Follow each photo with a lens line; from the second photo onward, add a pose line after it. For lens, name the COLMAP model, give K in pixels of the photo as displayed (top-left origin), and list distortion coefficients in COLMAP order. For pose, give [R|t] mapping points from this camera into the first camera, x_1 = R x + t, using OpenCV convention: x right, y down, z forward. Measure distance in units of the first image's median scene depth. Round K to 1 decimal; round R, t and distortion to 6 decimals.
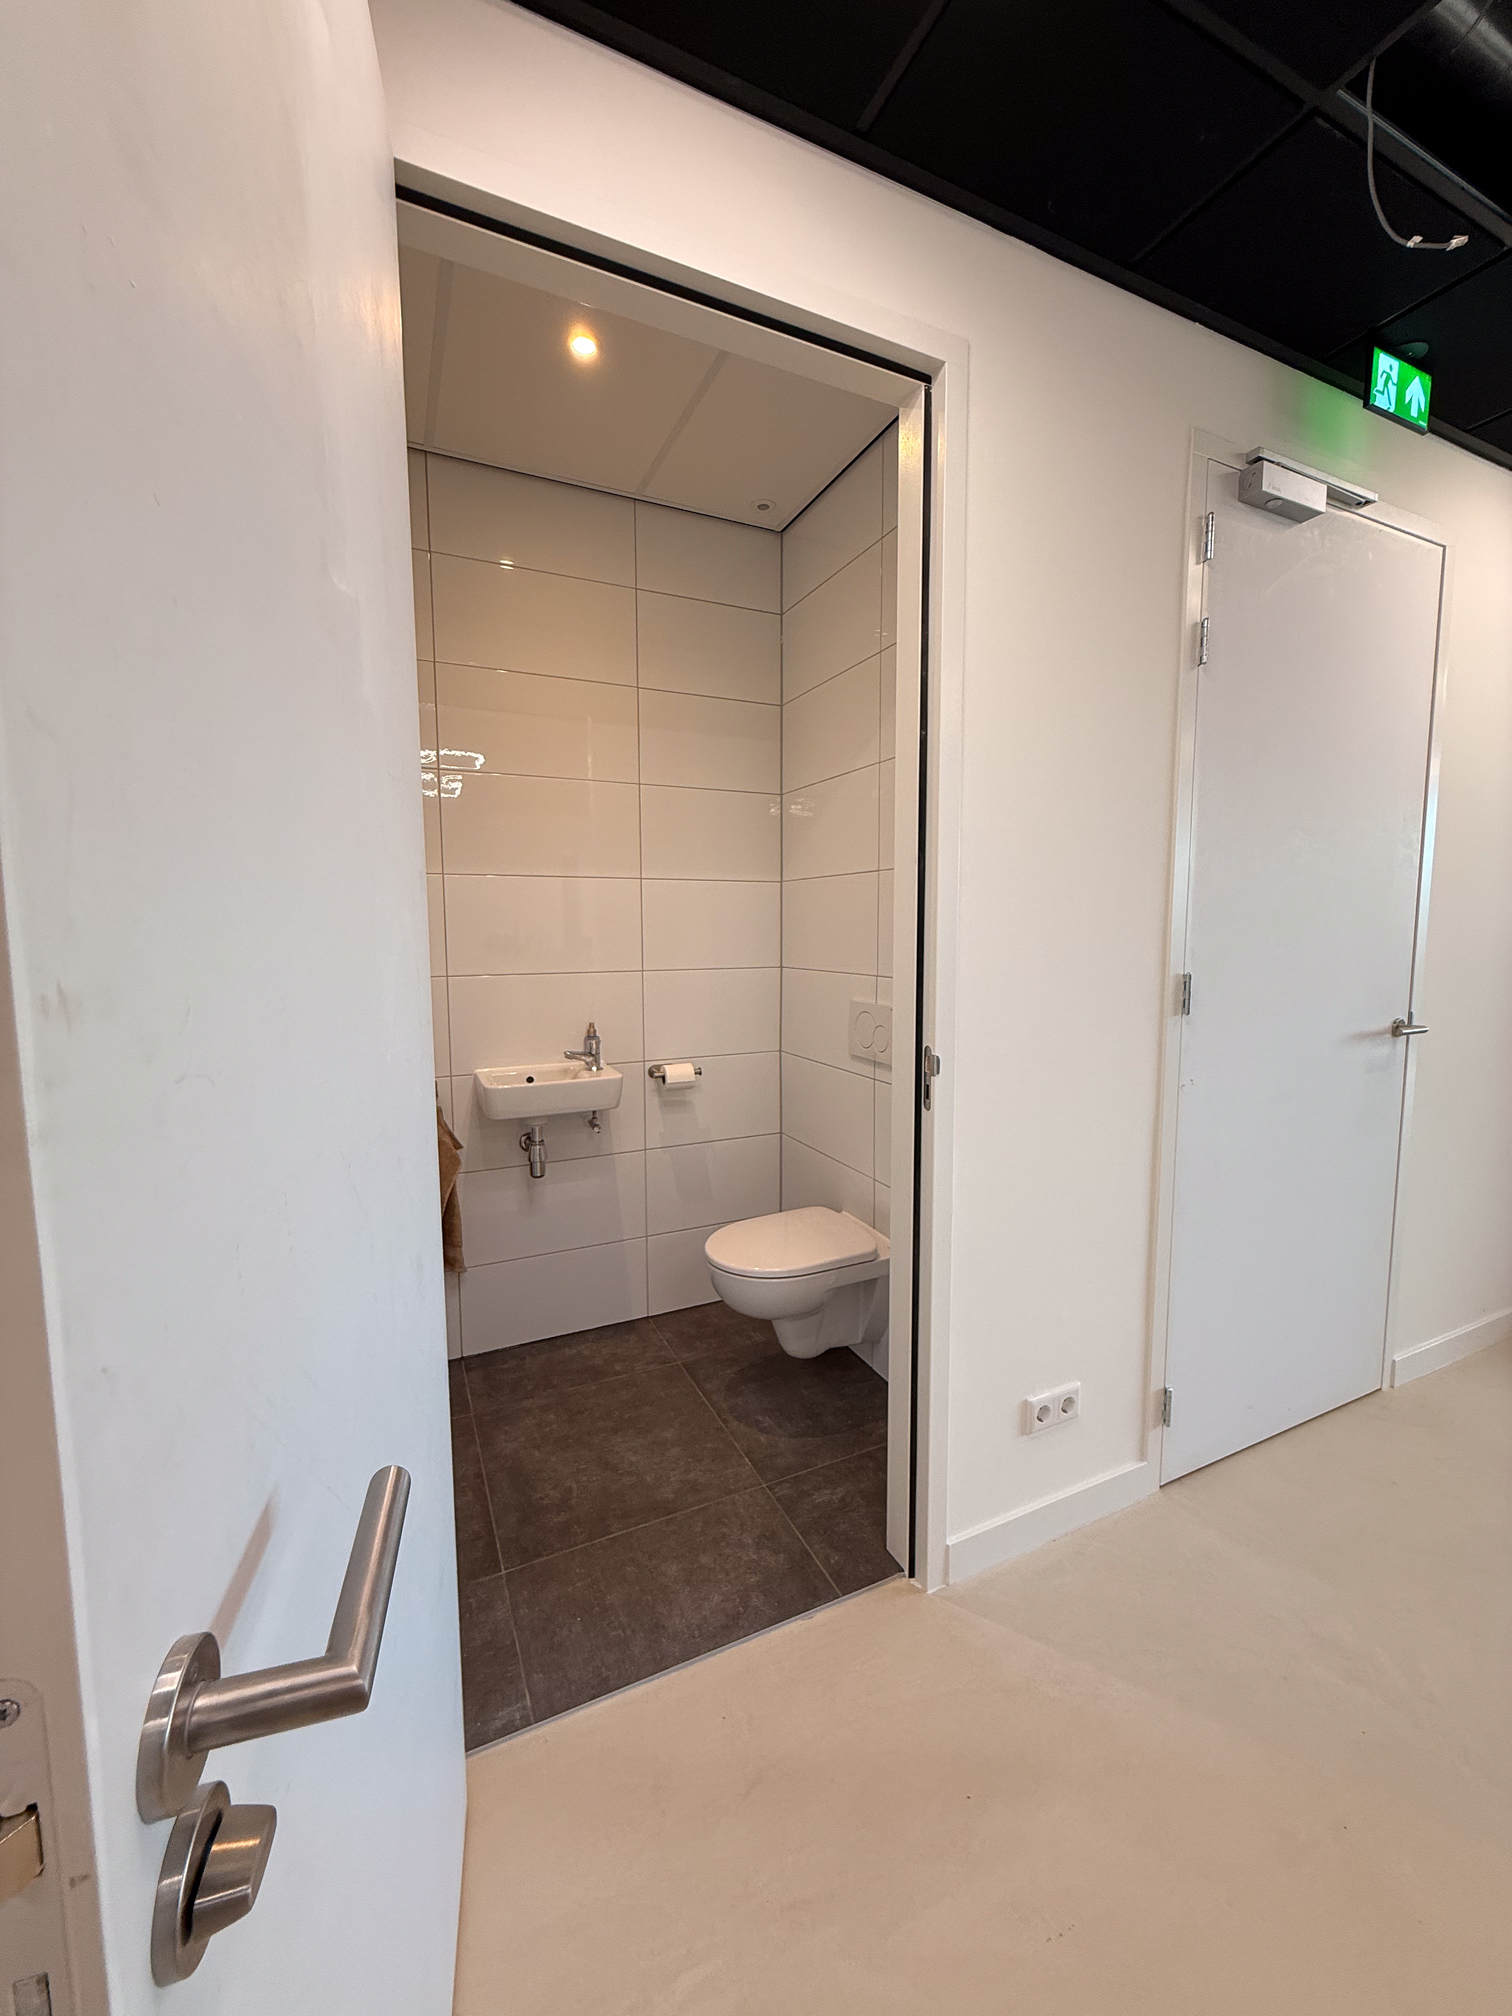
lens RADIAL K [[804.5, 0, 756.4], [0, 804.5, 1009.3], [0, 0, 1]] dist [-0.003595, 0.000748]
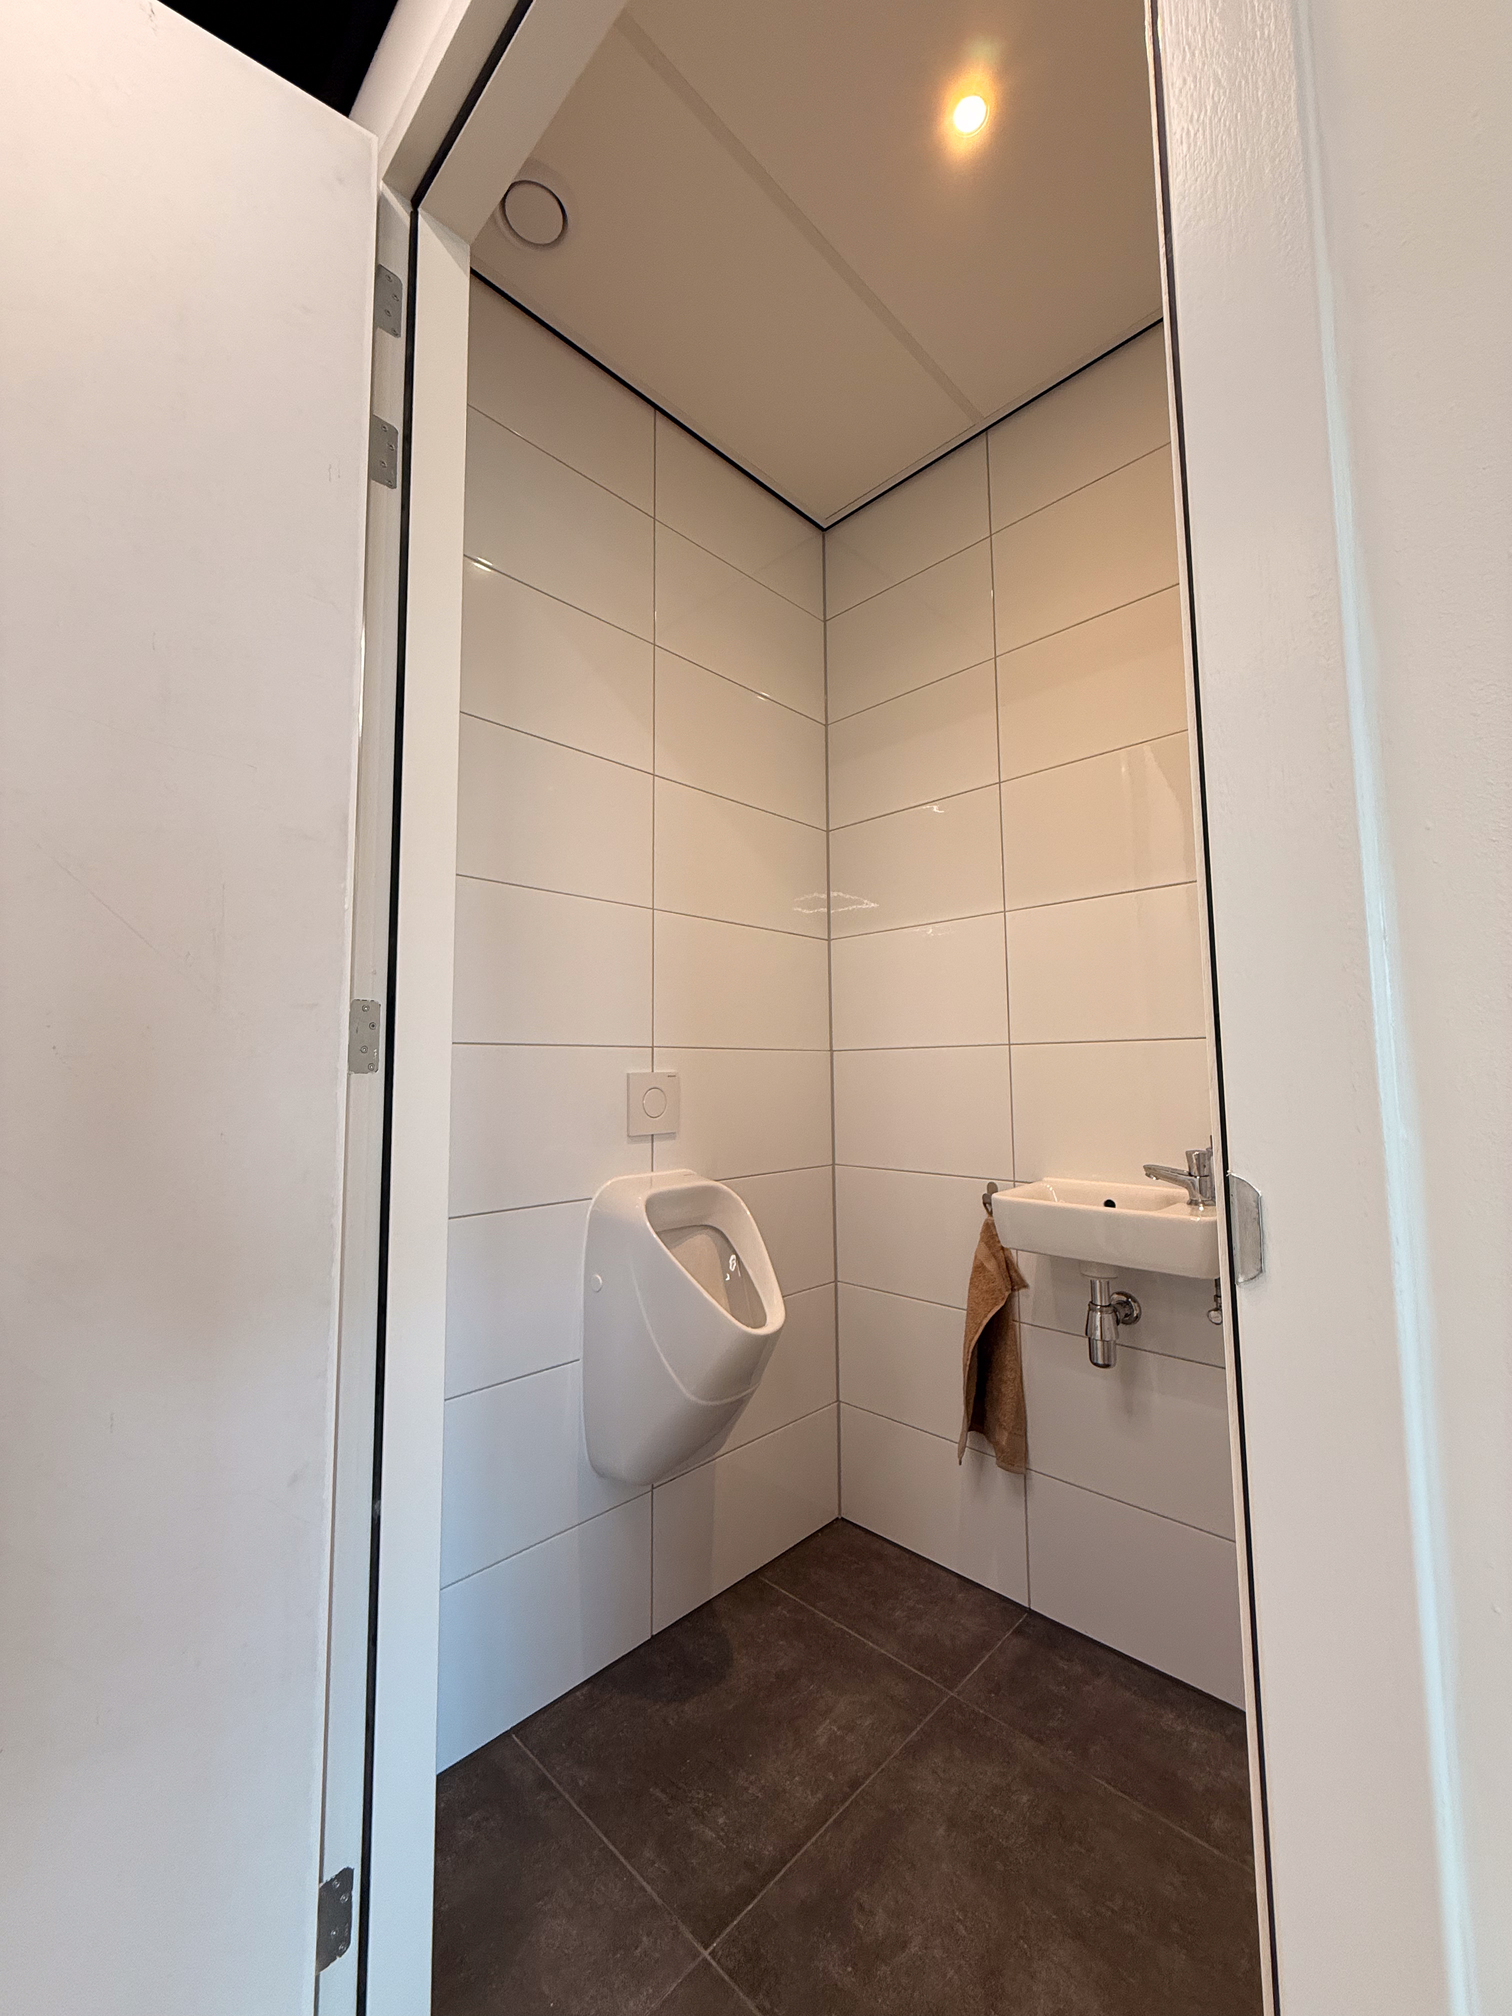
lens RADIAL K [[804.5, 0, 757.7], [0, 804.5, 996.4], [0, 0, 1]] dist [-0.003595, 0.000748]
pose [[0.346047, -0.084864, -0.934371, 0.252881], [-0.092260, 0.987996, -0.123903, 0.032605], [0.933670, 0.129082, 0.334064, 0.547238]]
